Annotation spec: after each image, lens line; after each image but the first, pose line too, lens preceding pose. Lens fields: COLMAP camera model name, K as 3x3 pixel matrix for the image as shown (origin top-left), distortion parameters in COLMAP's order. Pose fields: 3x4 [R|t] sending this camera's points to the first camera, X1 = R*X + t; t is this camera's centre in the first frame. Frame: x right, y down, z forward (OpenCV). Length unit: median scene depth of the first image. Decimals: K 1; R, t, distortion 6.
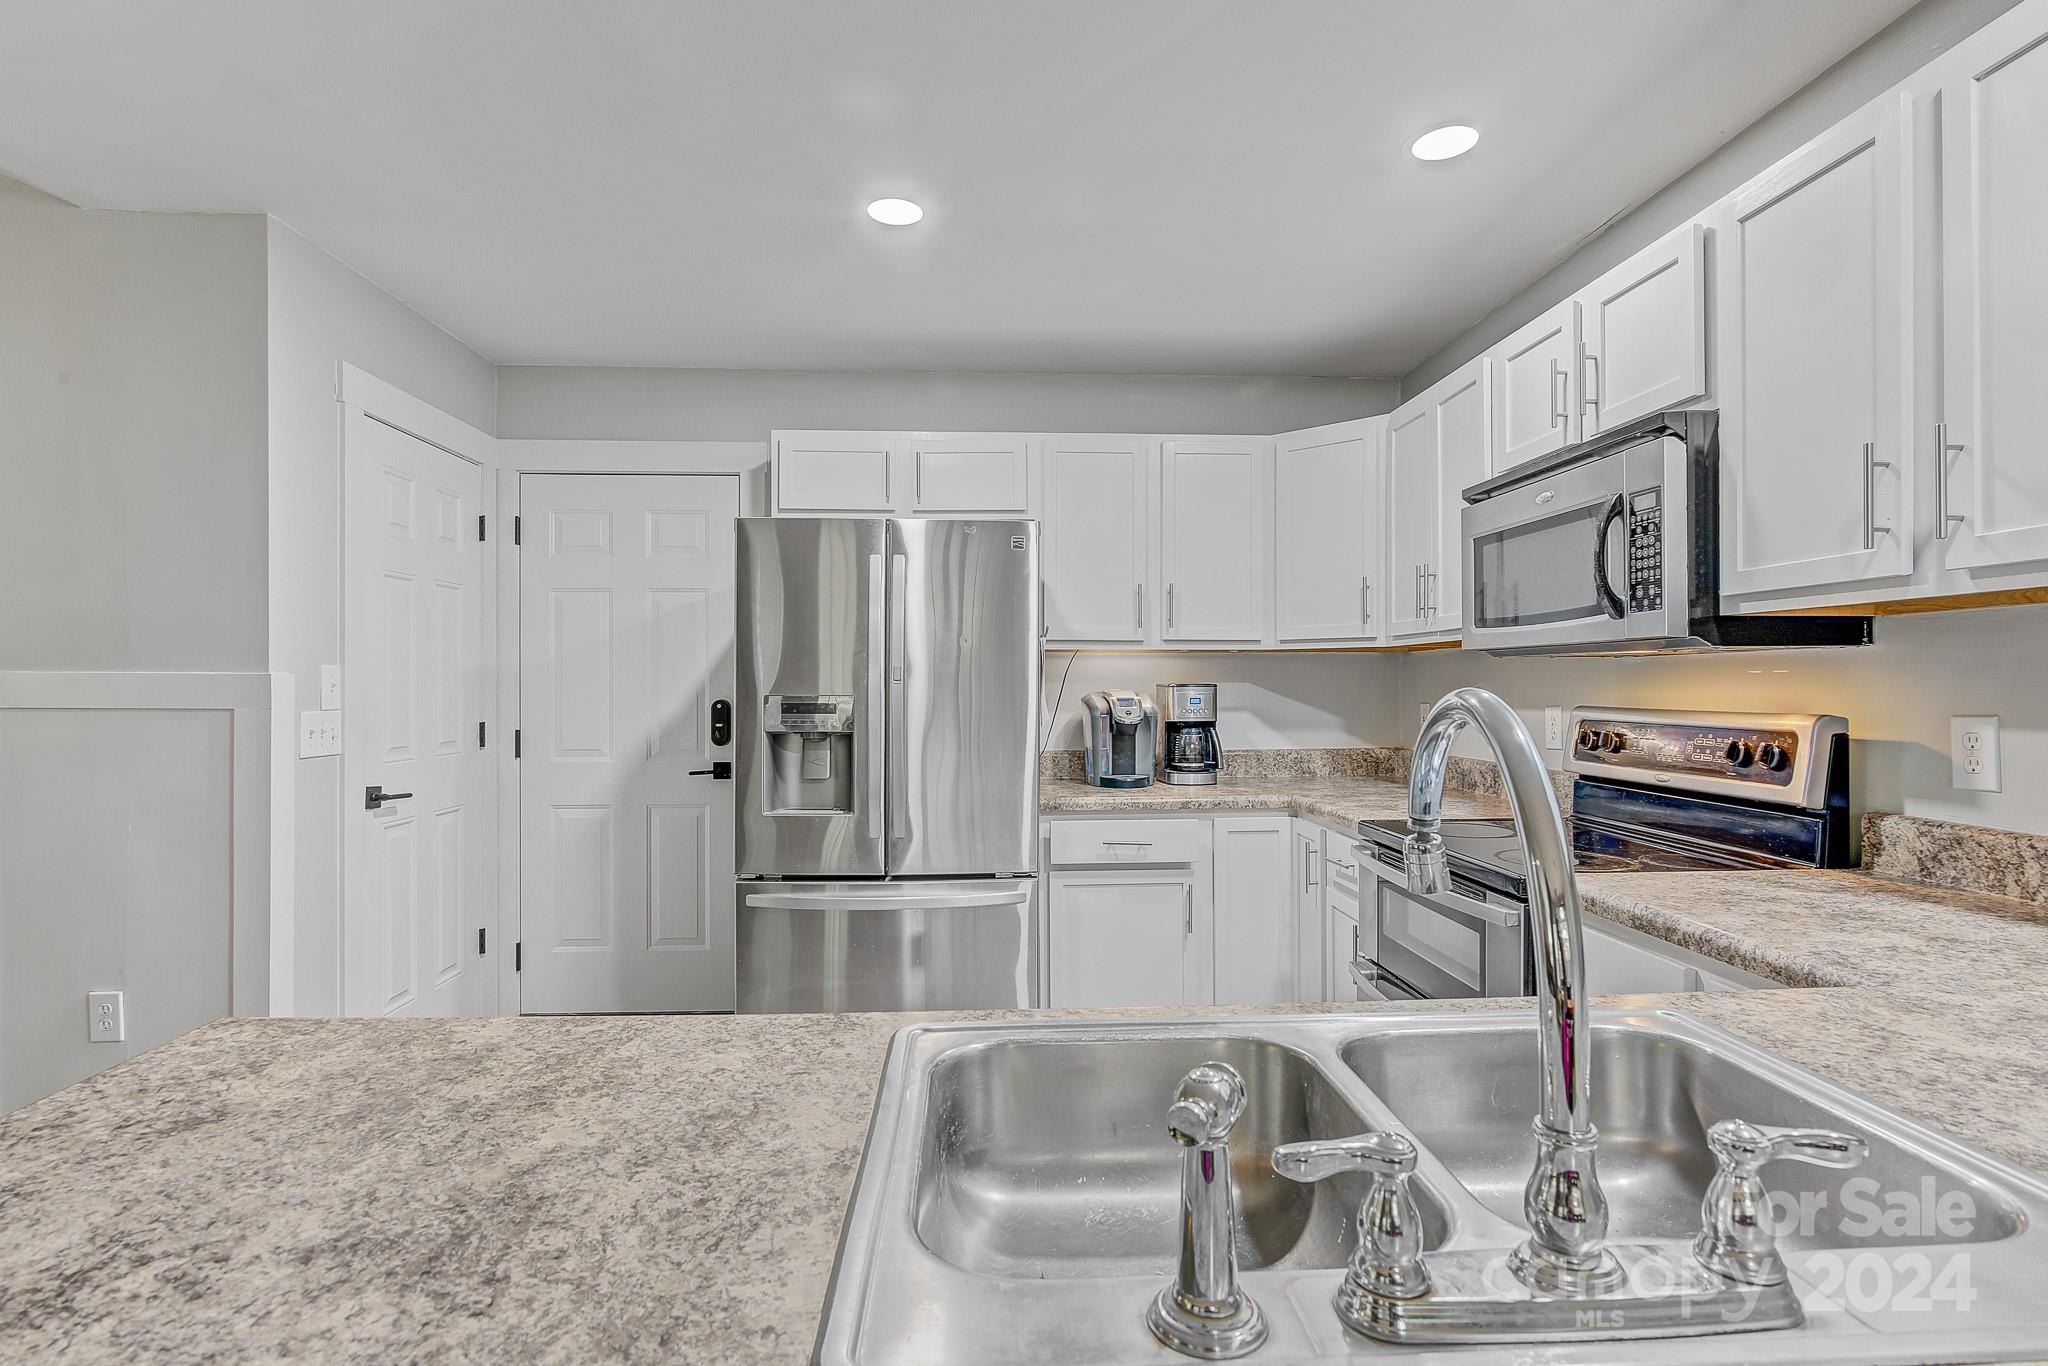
lens RADIAL K [[1005.3, 0, 1022.5], [0, 1005.3, 678.4], [0, 0, 1]] dist [-0.005466, -0.000362]
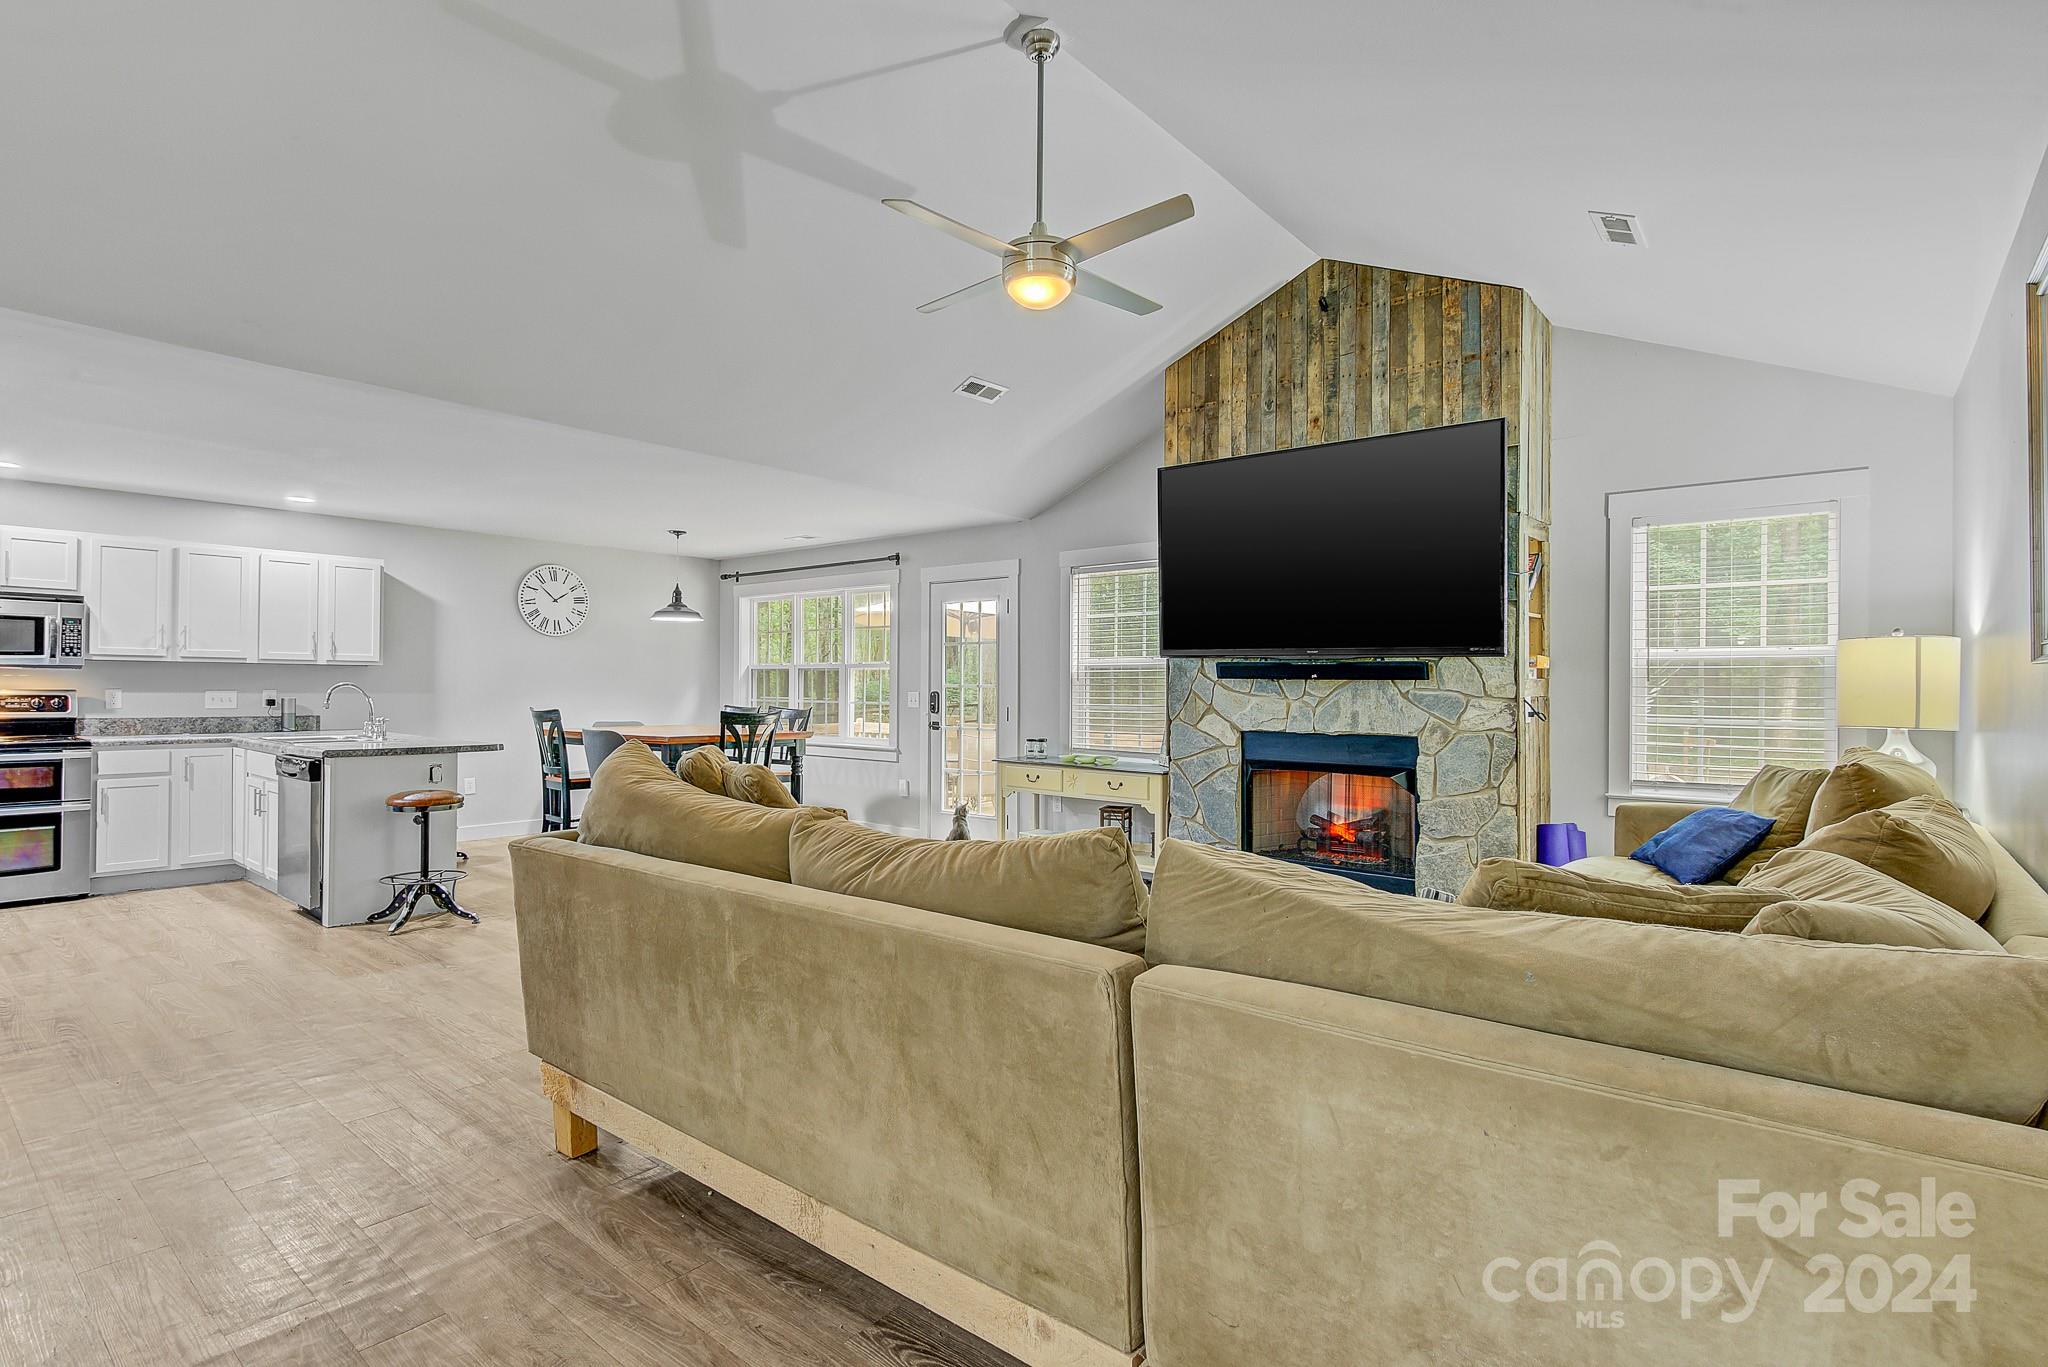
lens RADIAL K [[1005.3, 0, 1024.2], [0, 1005.3, 680.5], [0, 0, 1]] dist [-0.005466, -0.000362]
pose [[-0.736366, 0.003173, 0.676577, -2.808575], [-0.009876, 0.999832, -0.015439, 0.019492], [-0.676512, -0.018051, -0.736210, 0.981424]]
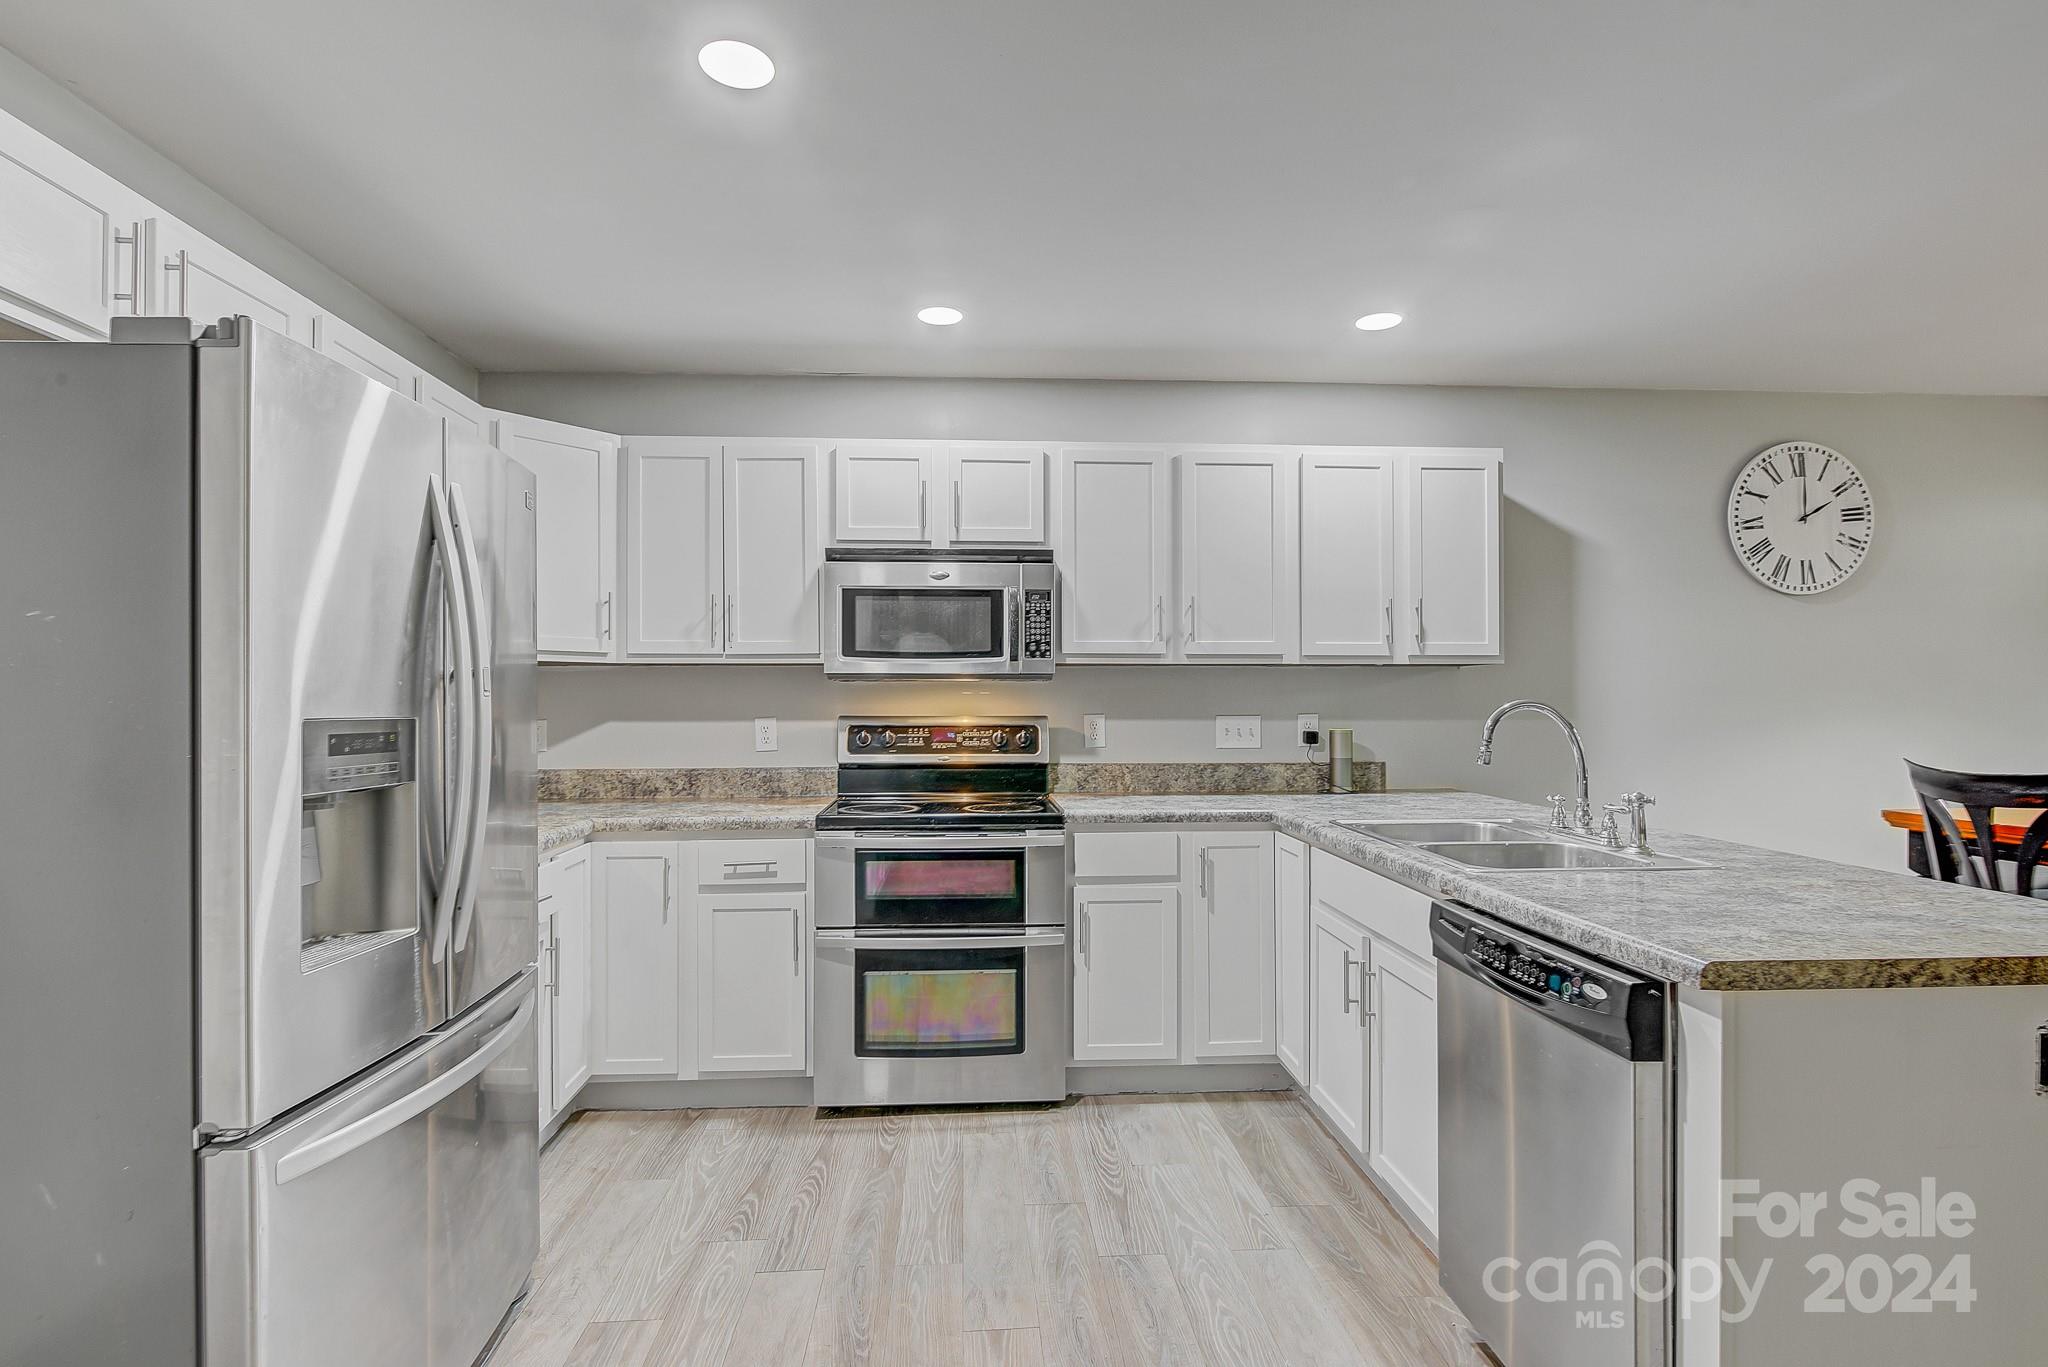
lens RADIAL K [[1005.3, 0, 1020.4], [0, 1005.3, 679.8], [0, 0, 1]] dist [-0.005466, -0.000362]
pose [[-0.016359, 0.022725, 0.999608, -0.873475], [-0.005886, 0.999722, -0.022824, 0.008496], [-0.999849, -0.006257, -0.016220, 0.809269]]
